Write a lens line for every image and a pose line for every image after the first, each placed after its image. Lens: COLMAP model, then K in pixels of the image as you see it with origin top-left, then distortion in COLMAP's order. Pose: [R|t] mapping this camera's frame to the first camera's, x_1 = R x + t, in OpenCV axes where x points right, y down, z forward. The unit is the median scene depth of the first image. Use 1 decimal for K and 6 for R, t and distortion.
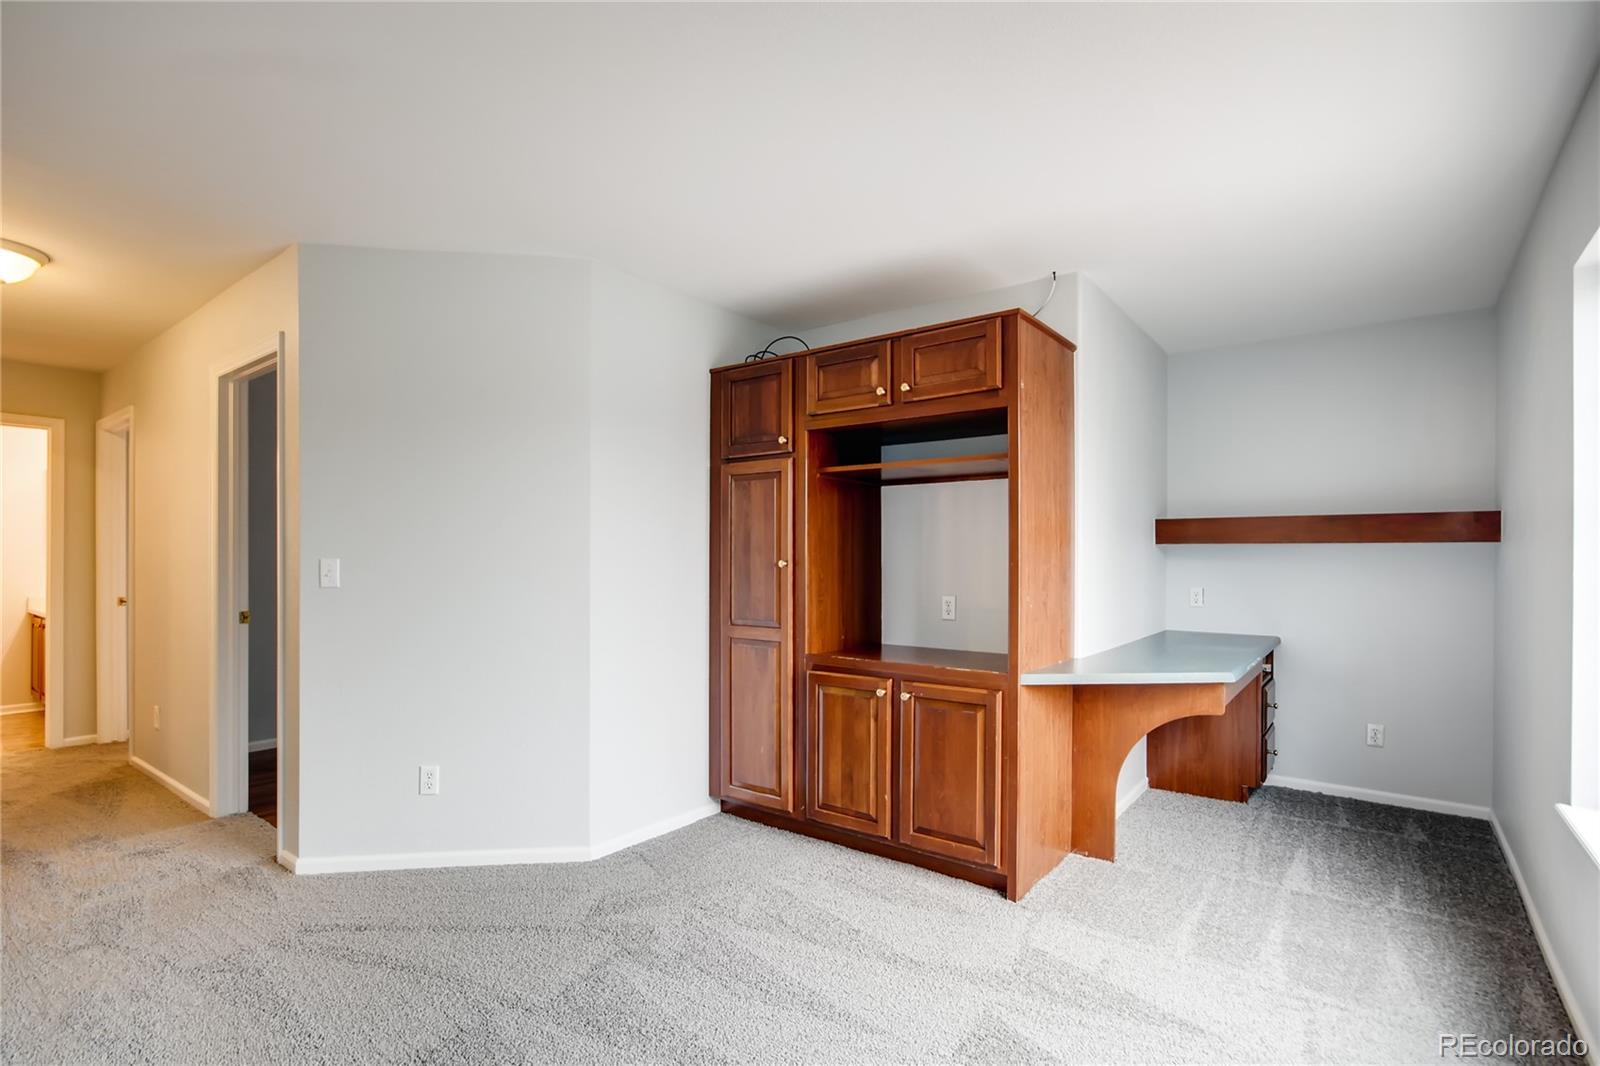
lens RADIAL K [[763.9, 0, 806.8], [0, 763.9, 545.3], [0, 0, 1]] dist [-0.015809, 0.006787]
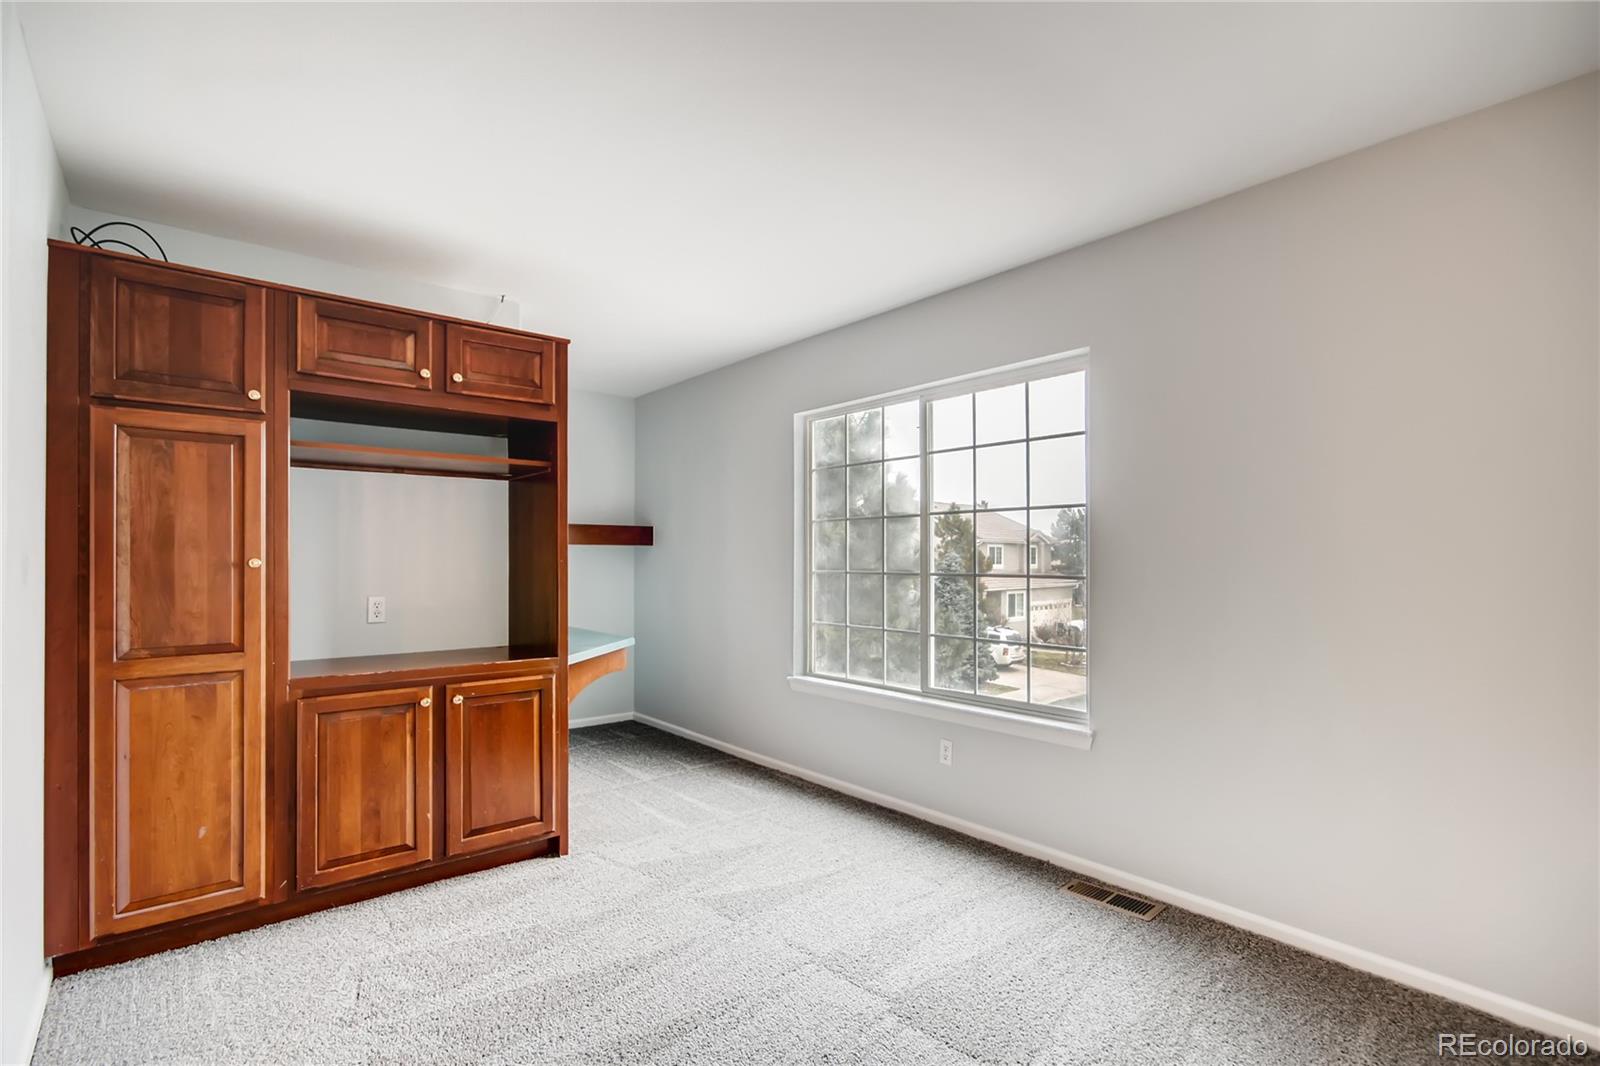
lens RADIAL K [[763.9, 0, 793.2], [0, 763.9, 527.0], [0, 0, 1]] dist [-0.015809, 0.006787]
pose [[0.220534, 0.035210, 0.974743, -0.674533], [-0.015724, 0.999347, -0.032541, 0.005329], [-0.975252, -0.008150, 0.220944, 0.356456]]
